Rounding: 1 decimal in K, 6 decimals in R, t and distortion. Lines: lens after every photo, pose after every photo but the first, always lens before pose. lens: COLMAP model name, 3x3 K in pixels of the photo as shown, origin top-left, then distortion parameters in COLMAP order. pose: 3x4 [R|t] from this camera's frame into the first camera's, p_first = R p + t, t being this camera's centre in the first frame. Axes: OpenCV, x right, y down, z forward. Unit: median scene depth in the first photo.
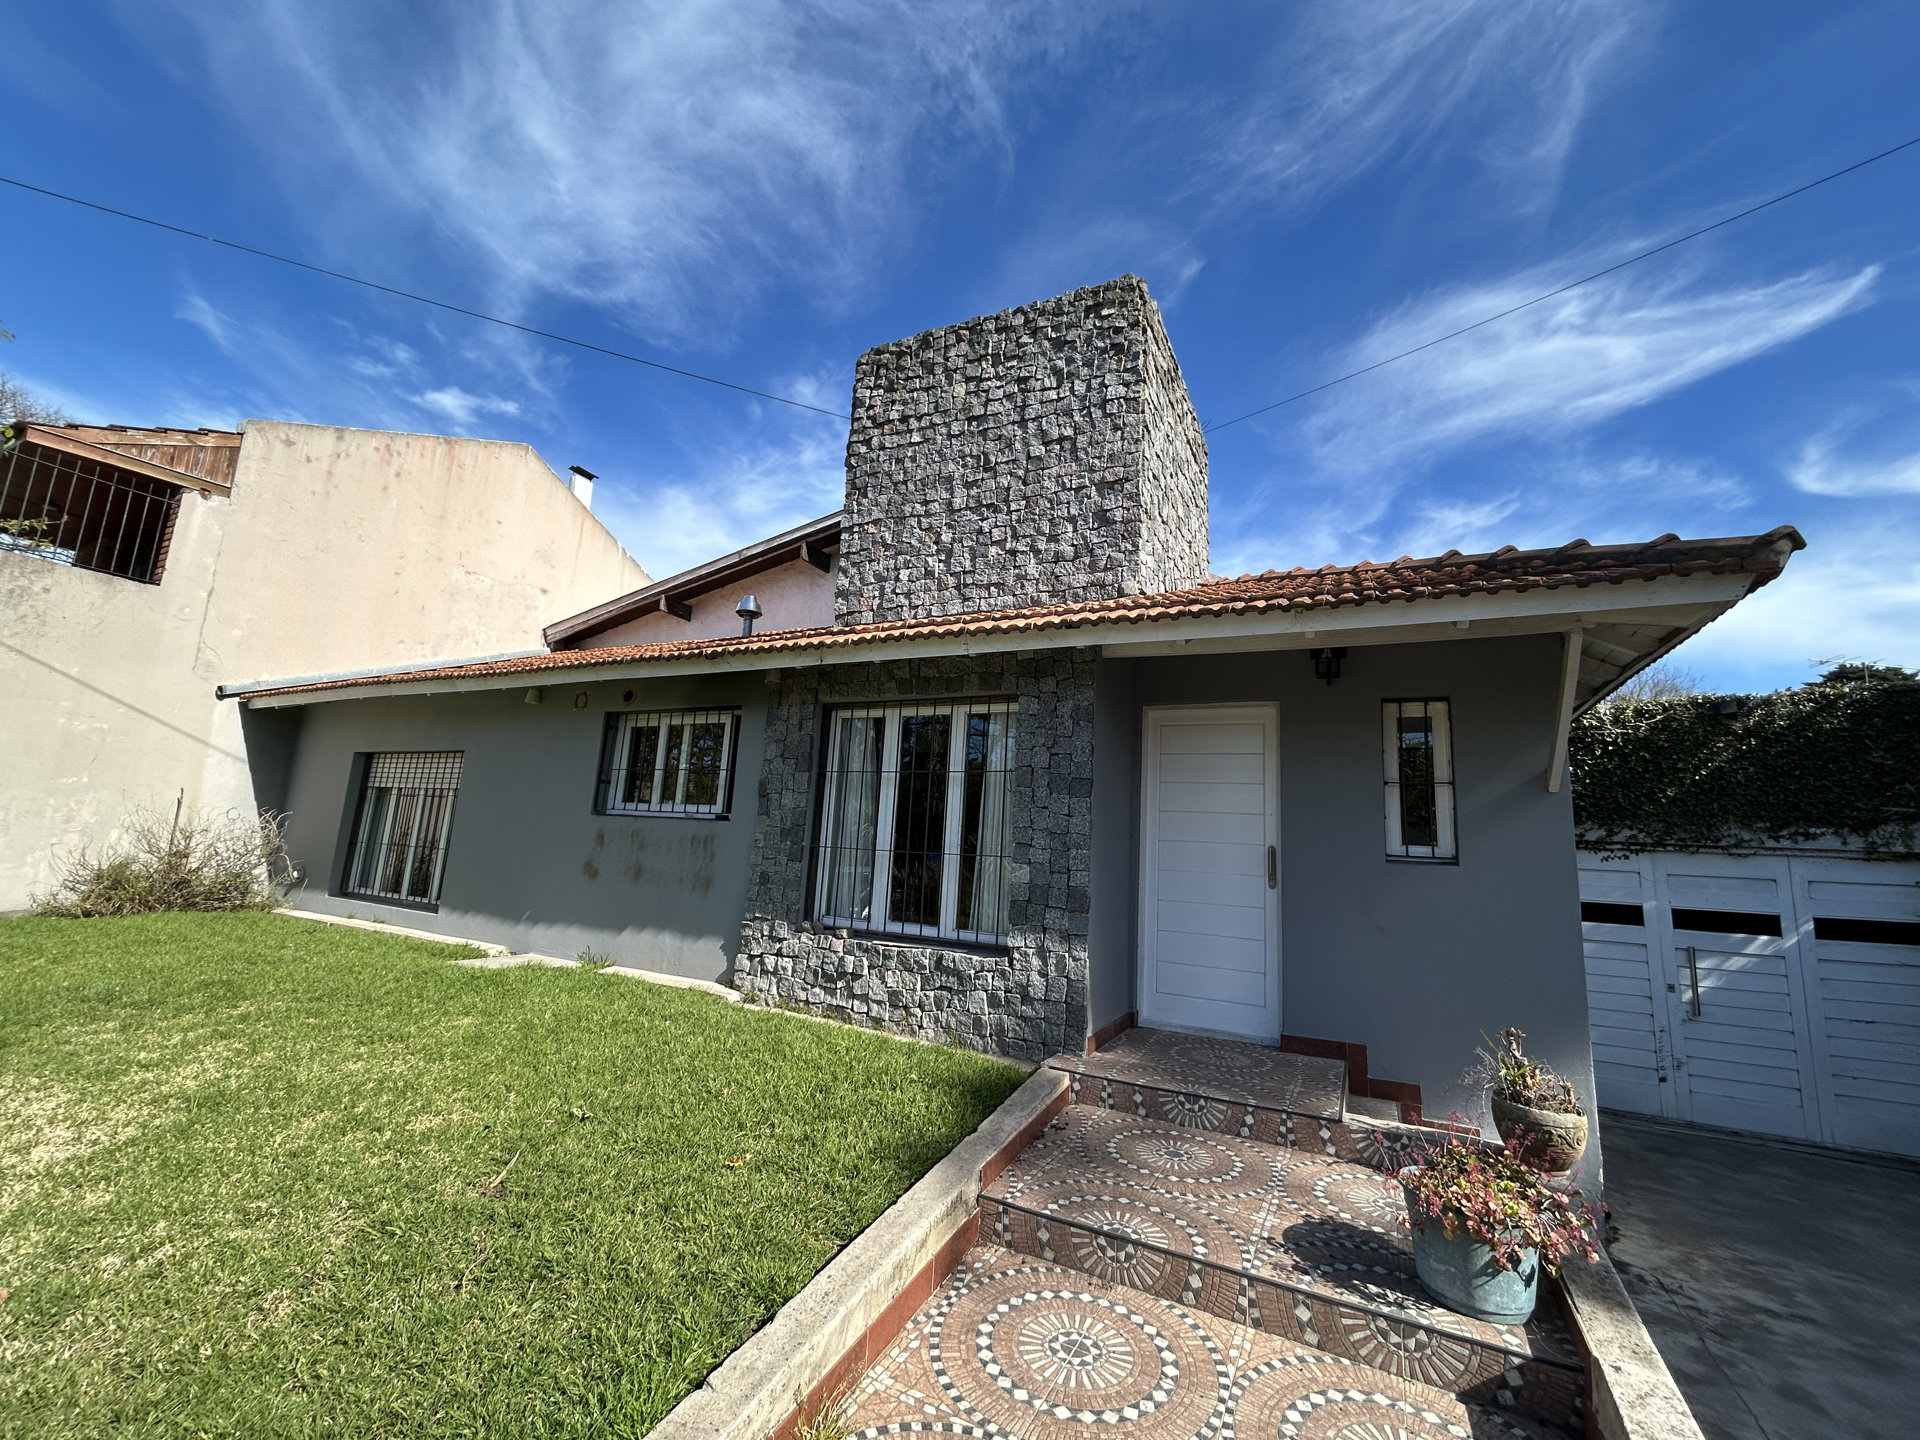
lens RADIAL K [[775.8, 0, 960.0], [0, 775.8, 720.0], [0, 0, 1]] dist [0.001472, 0.000315]
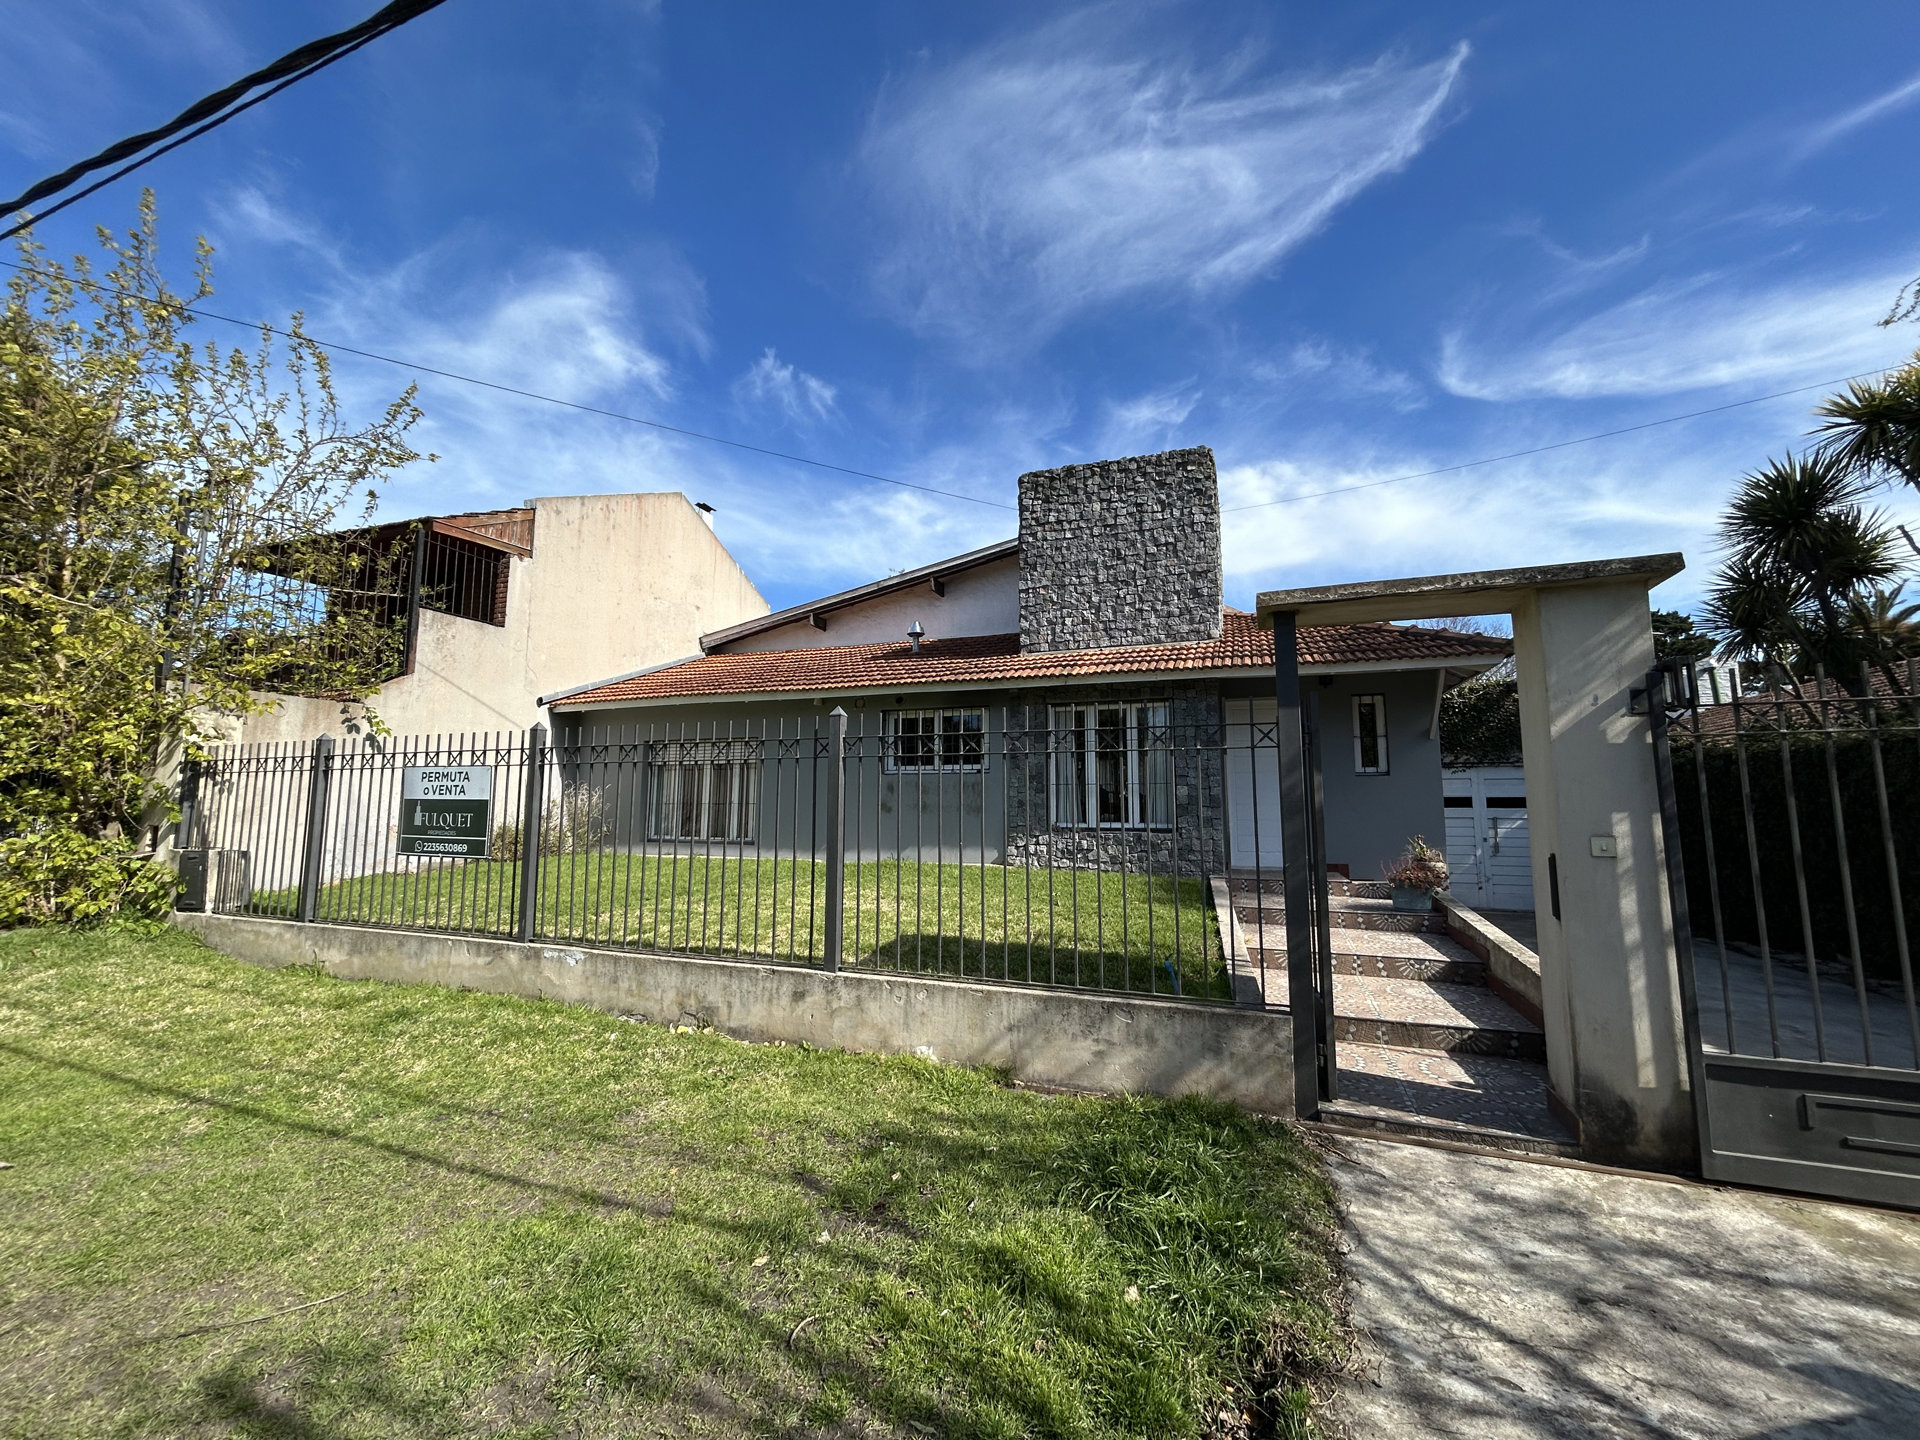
lens RADIAL K [[775.8, 0, 960.0], [0, 775.8, 720.0], [0, 0, 1]] dist [0.001472, 0.000315]
pose [[0.991346, -0.037600, 0.125771, -0.526928], [0.030563, 0.997882, 0.057423, -0.080680], [-0.127664, -0.053082, 0.990396, -0.632233]]
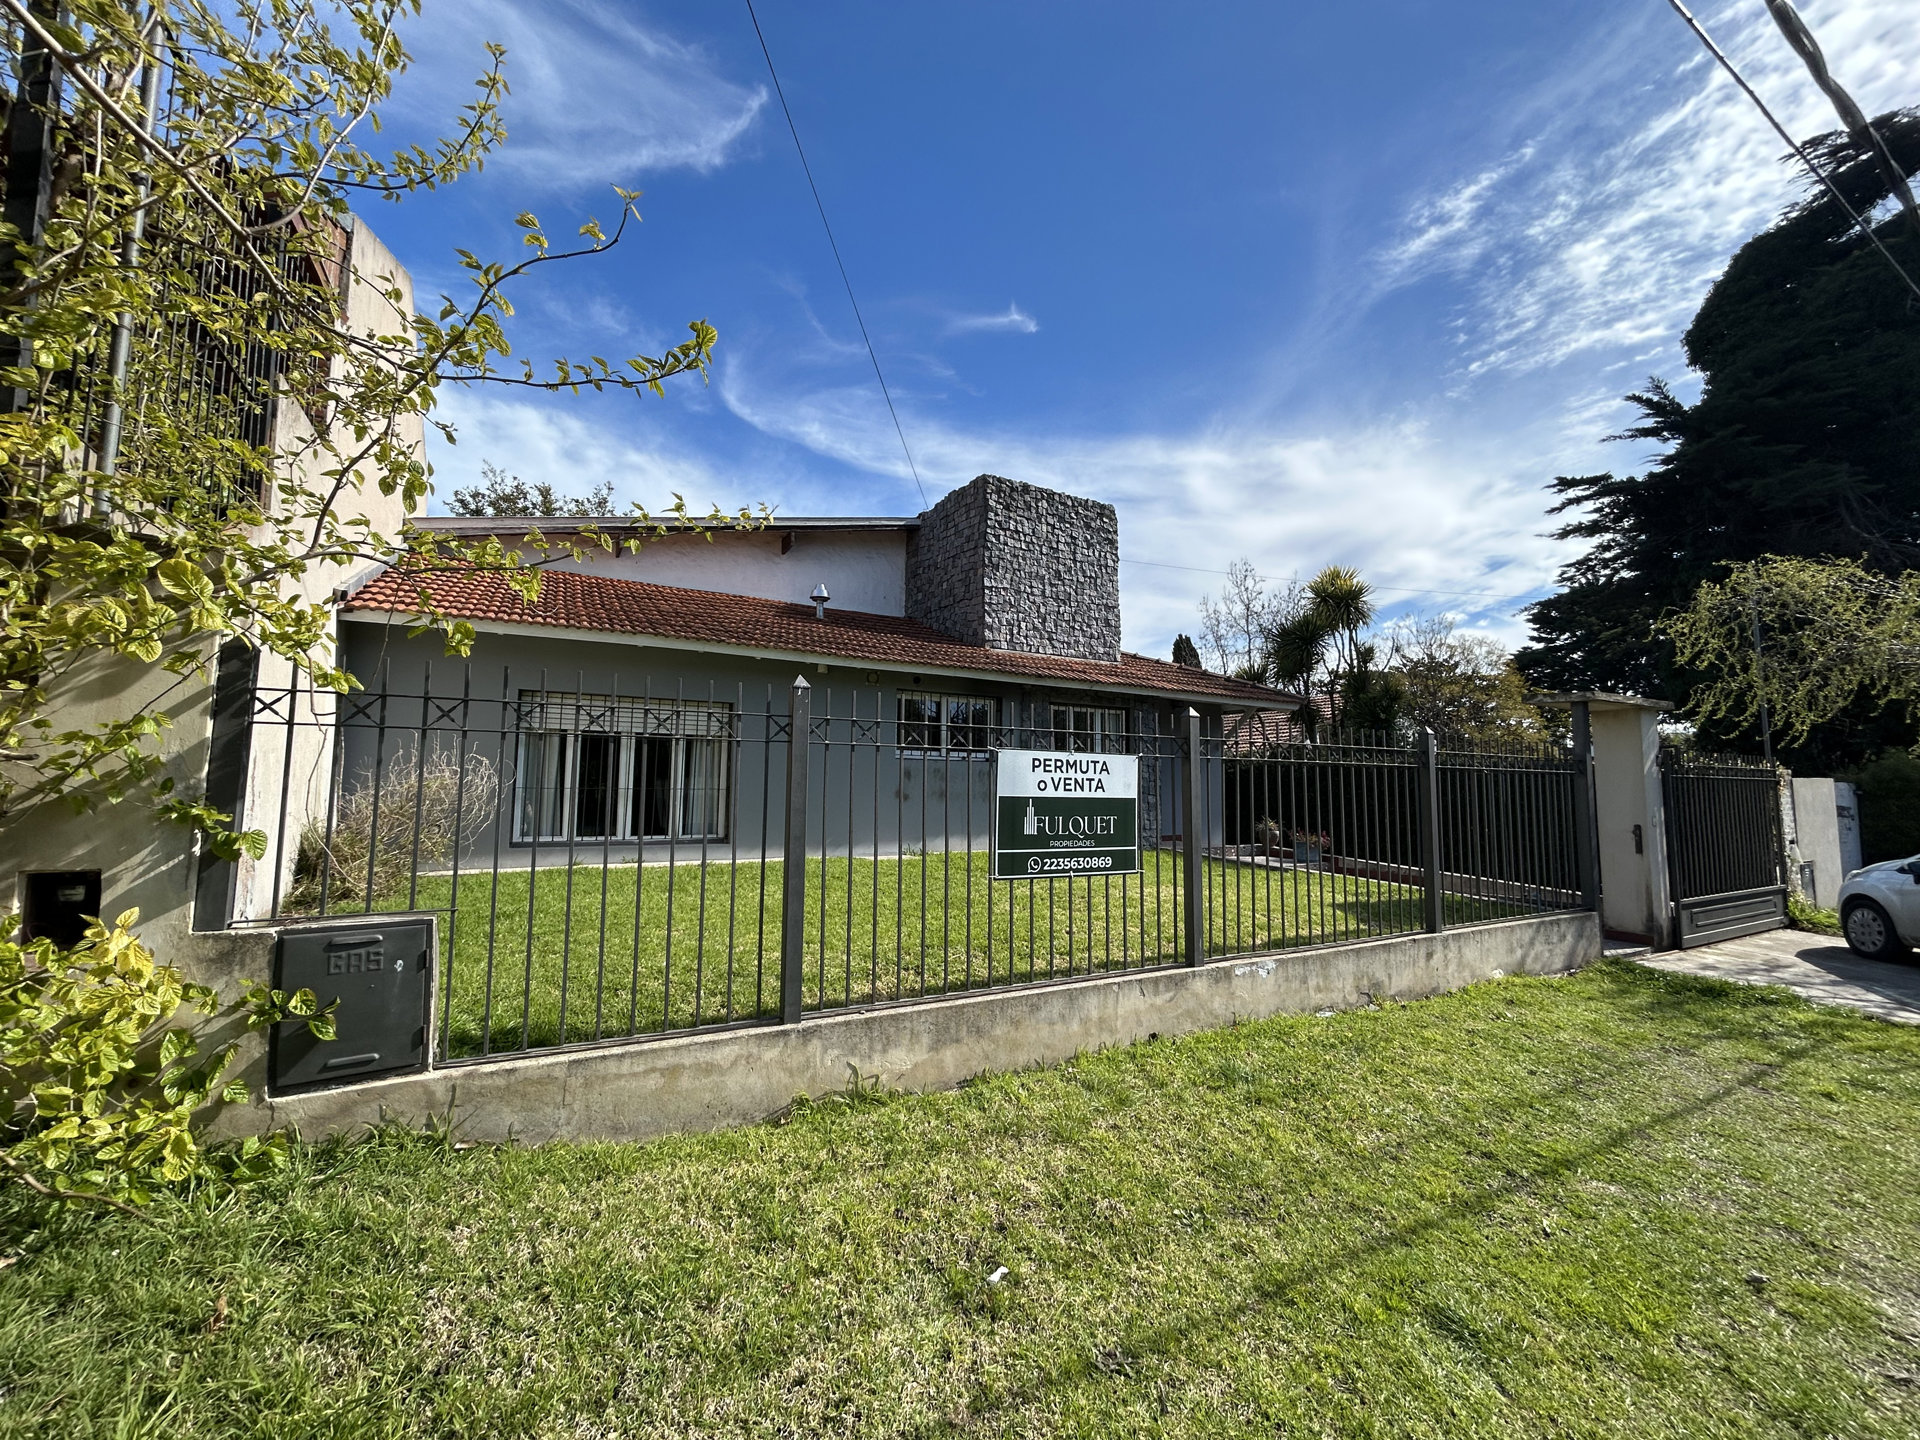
lens RADIAL K [[770.7, 0, 960.0], [0, 770.7, 720.0], [0, 0, 1]] dist [0.000662, 0.000022]
pose [[0.535833, 0.024450, 0.843970, -1.703259], [-0.120444, 0.991571, 0.047743, -0.036178], [-0.835689, -0.127233, 0.534262, 0.132109]]
